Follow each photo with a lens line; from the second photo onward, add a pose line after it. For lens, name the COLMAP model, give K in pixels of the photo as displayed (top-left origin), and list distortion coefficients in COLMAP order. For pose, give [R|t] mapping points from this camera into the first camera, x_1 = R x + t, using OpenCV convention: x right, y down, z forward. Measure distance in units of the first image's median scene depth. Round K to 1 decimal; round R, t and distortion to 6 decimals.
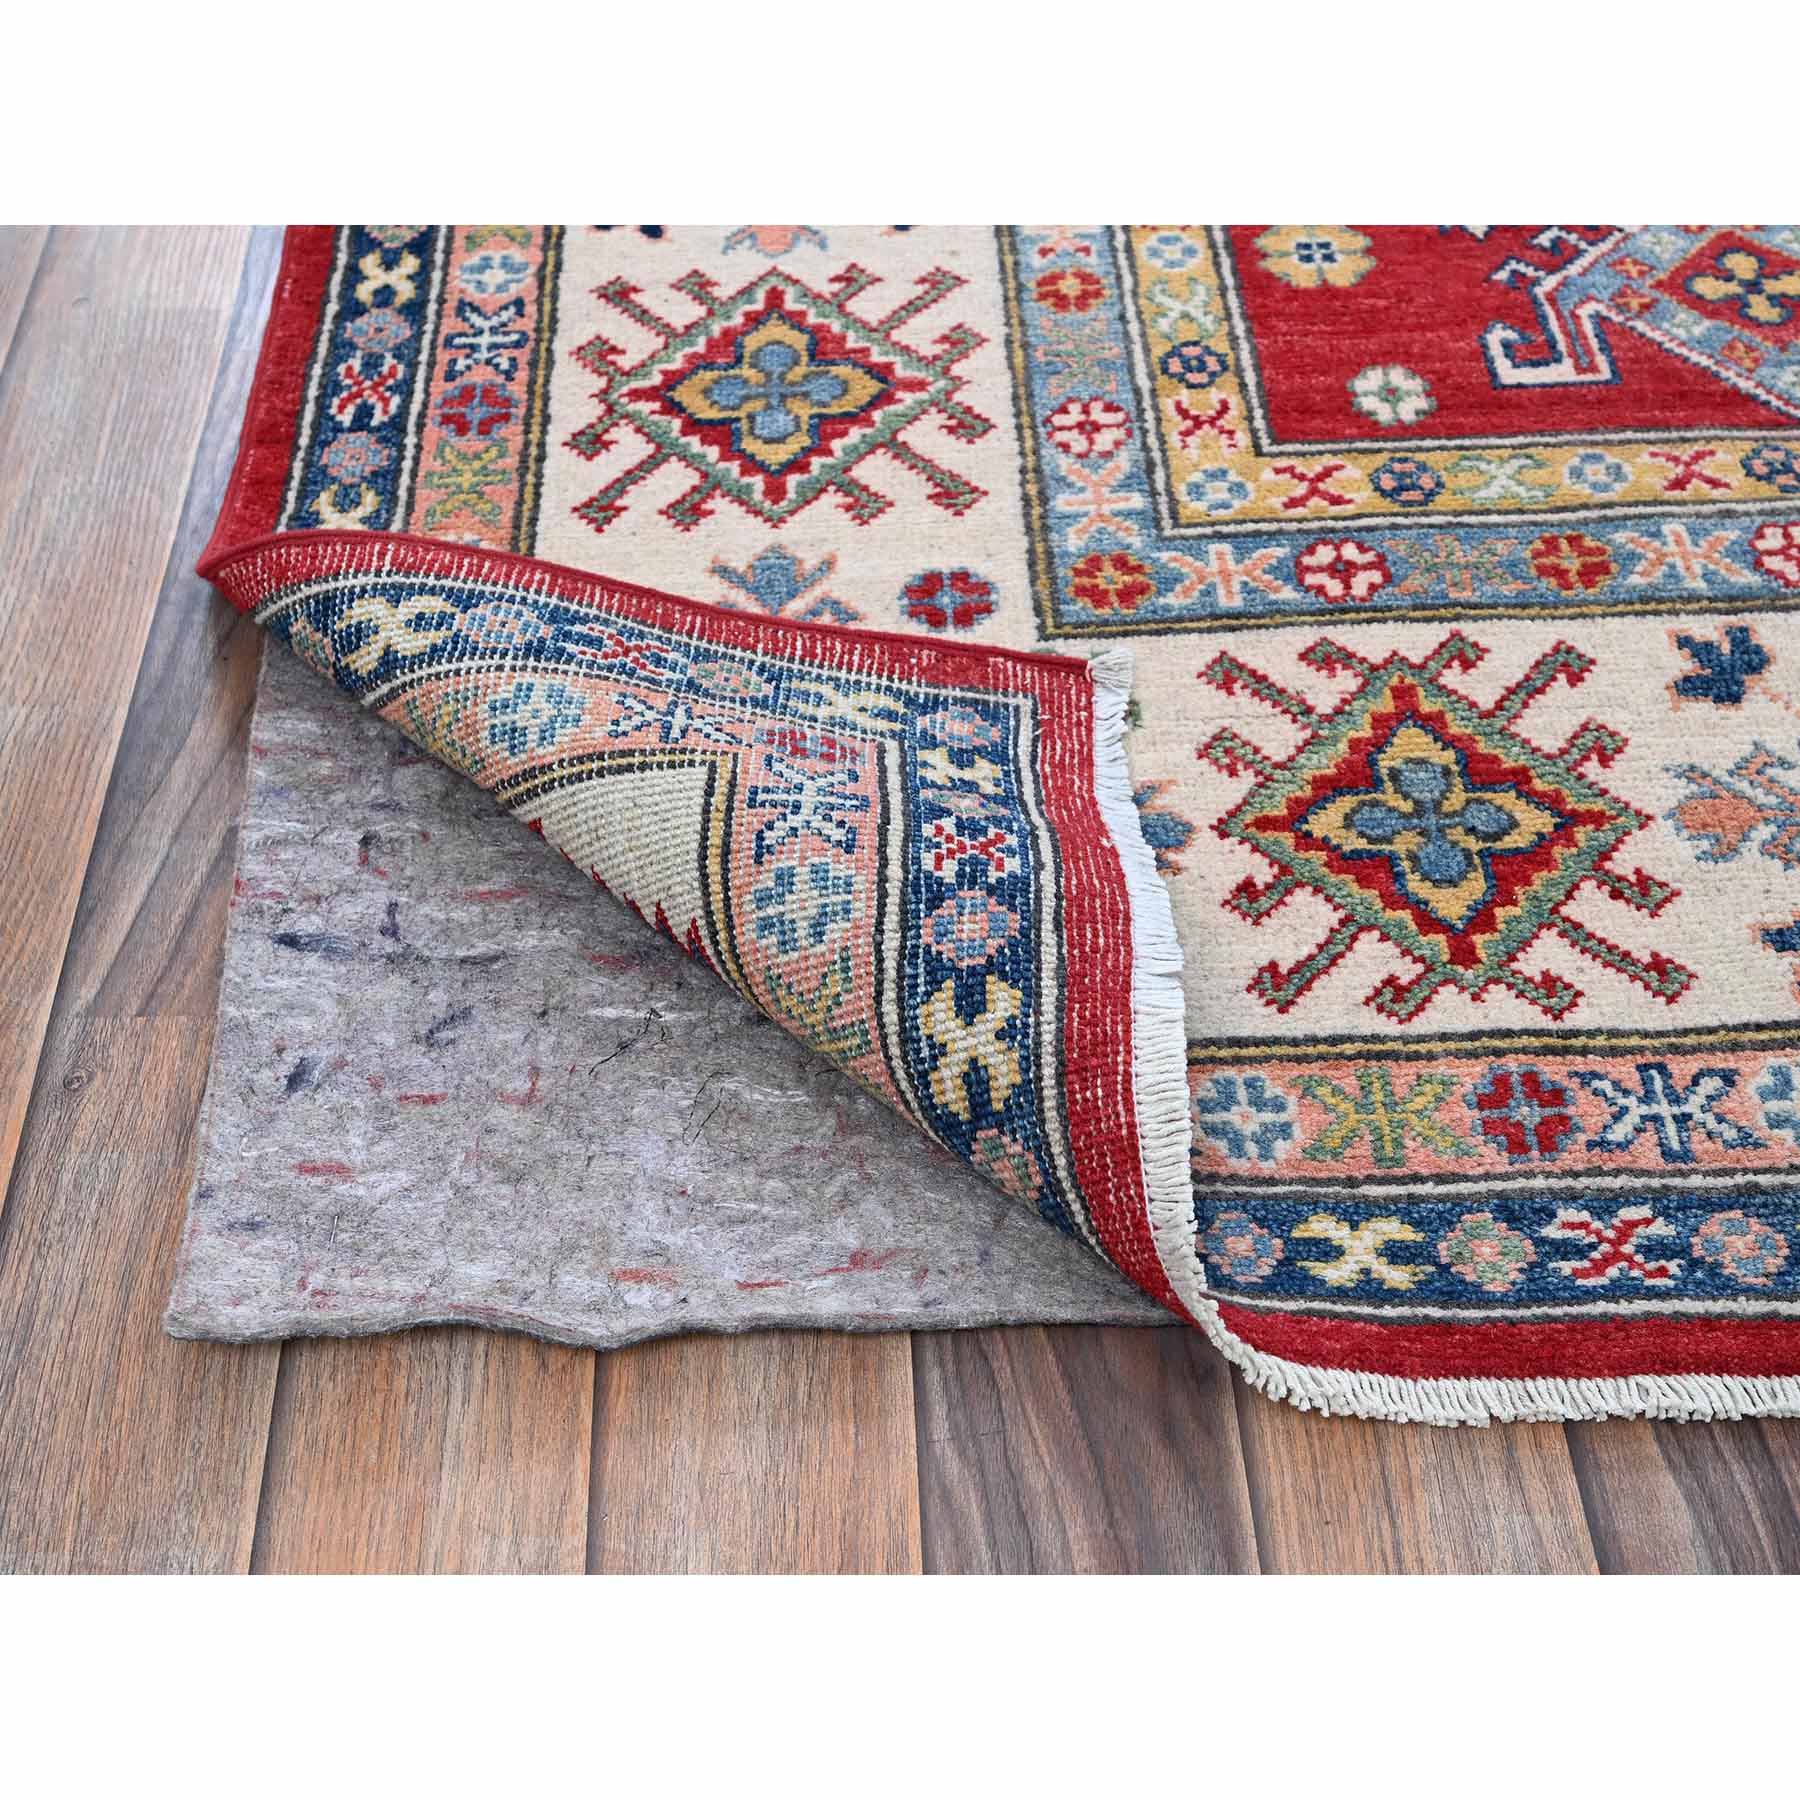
lens RADIAL K [[2239.2, 0, 900.0], [0, 2239.2, 900.0], [0, 0, 1]] dist [-0.003963, 0.021673]
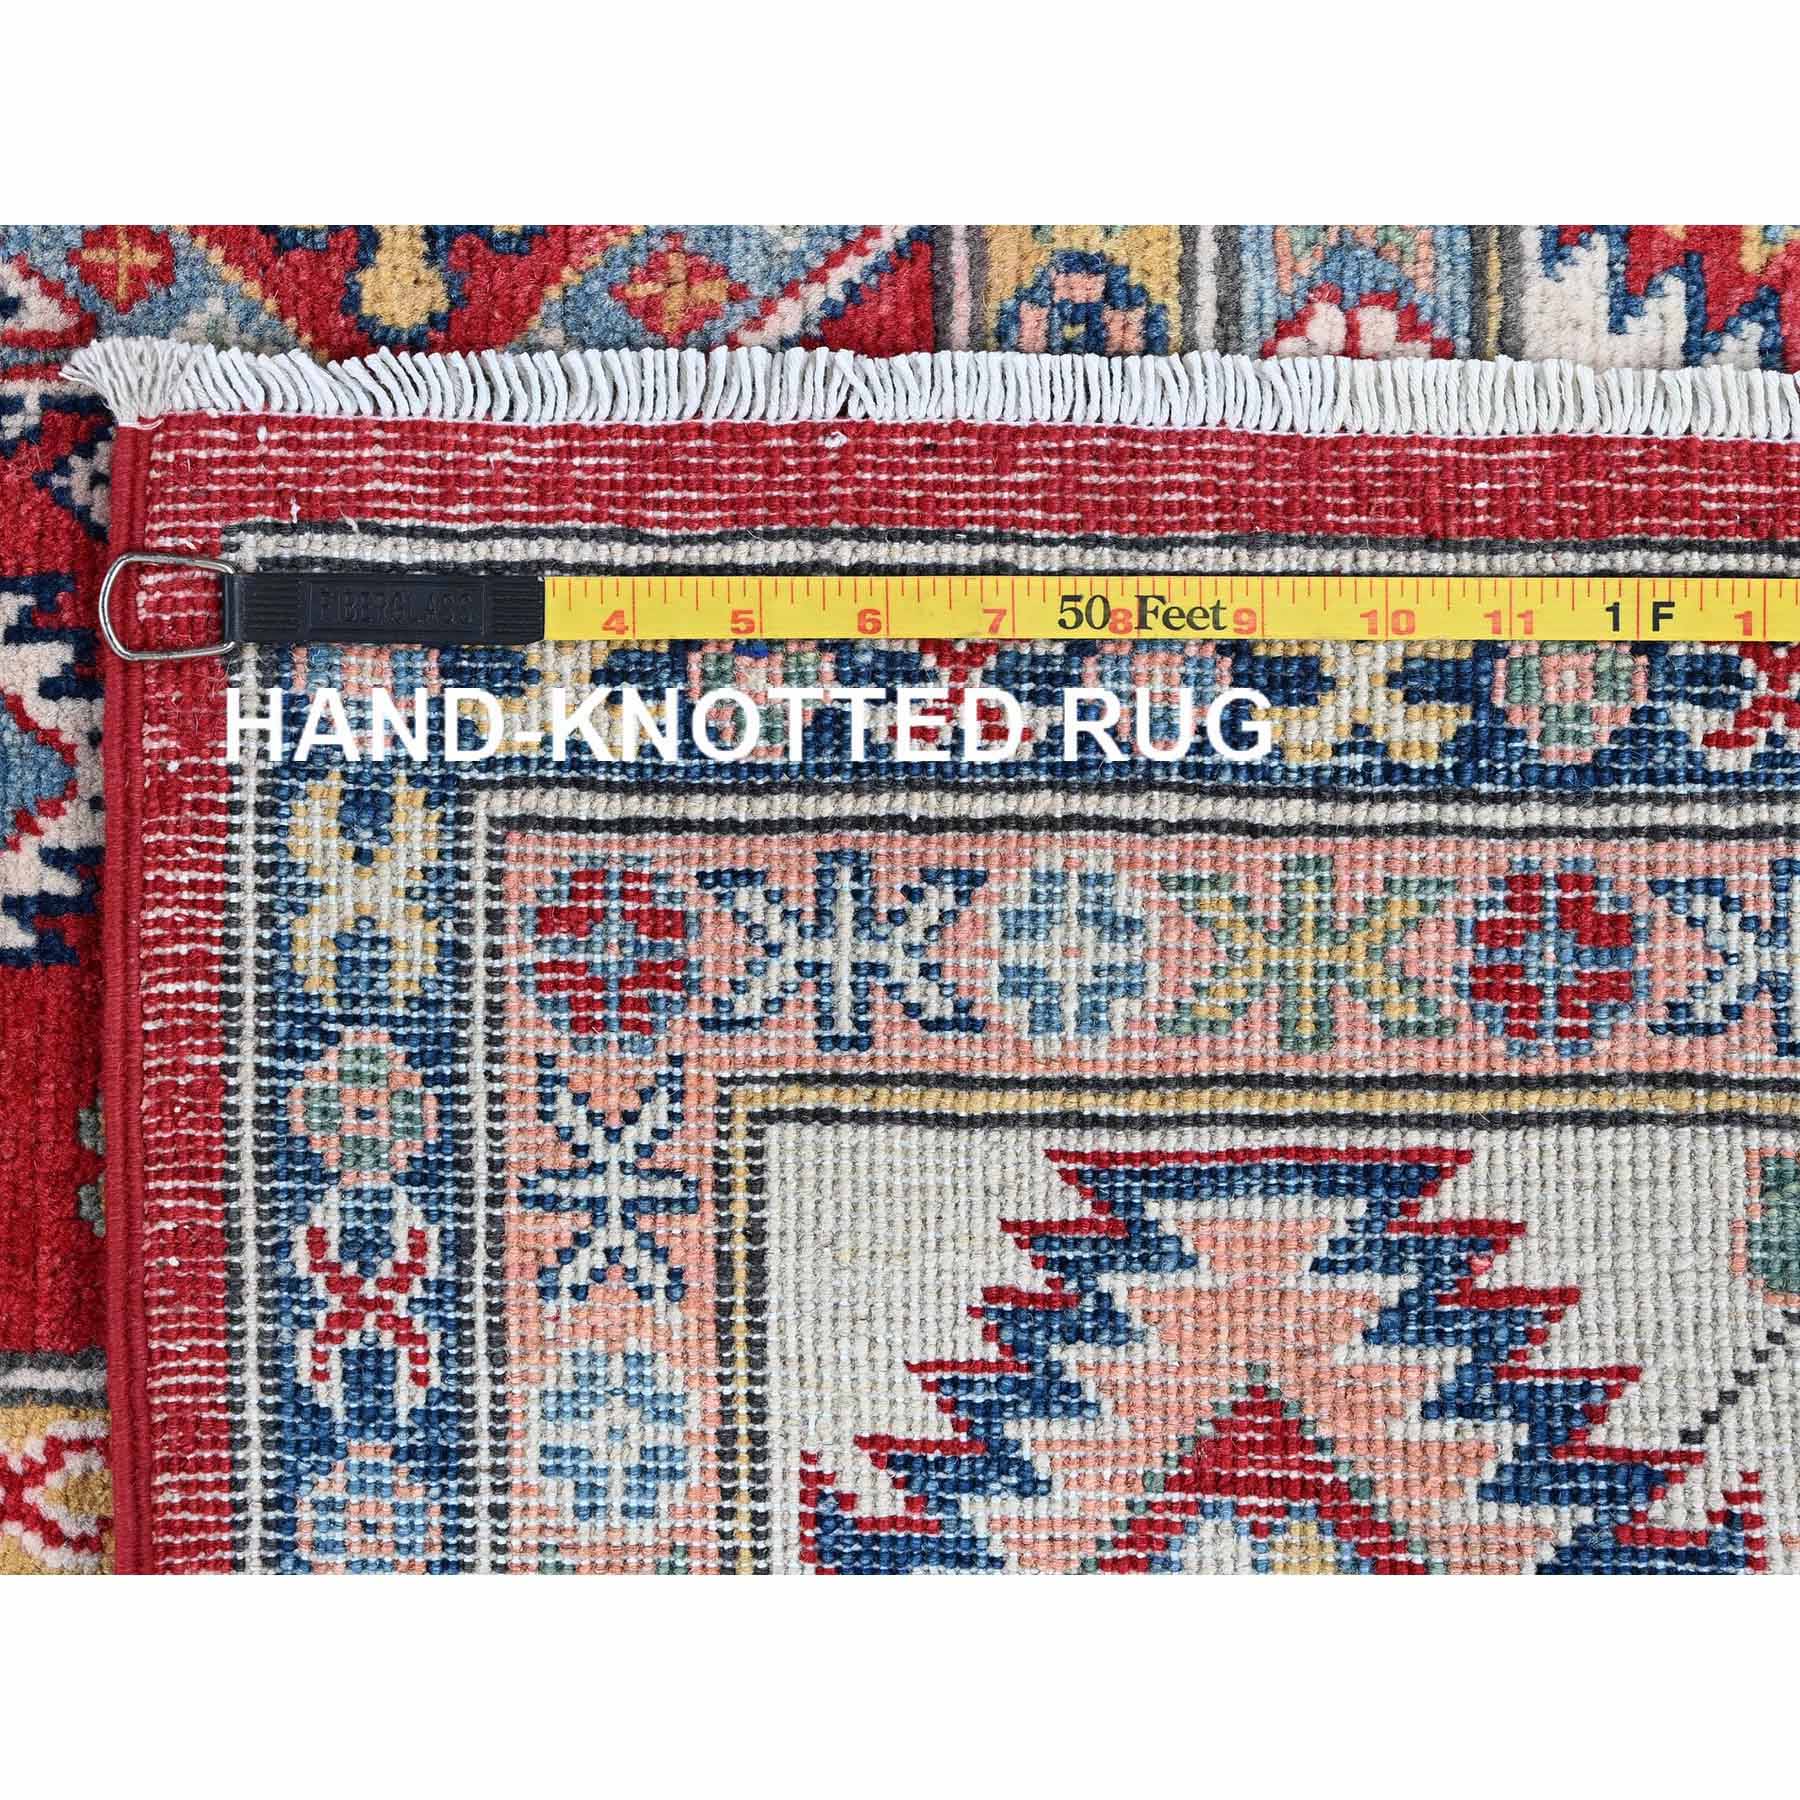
lens RADIAL K [[2239.2, 0, 900.0], [0, 2239.2, 900.0], [0, 0, 1]] dist [-0.003963, 0.021673]
pose [[0.075559, -0.989679, -0.121760, 0.044413], [0.976060, 0.098385, -0.193975, 0.075256], [0.203953, -0.104189, 0.973421, 0.373025]]
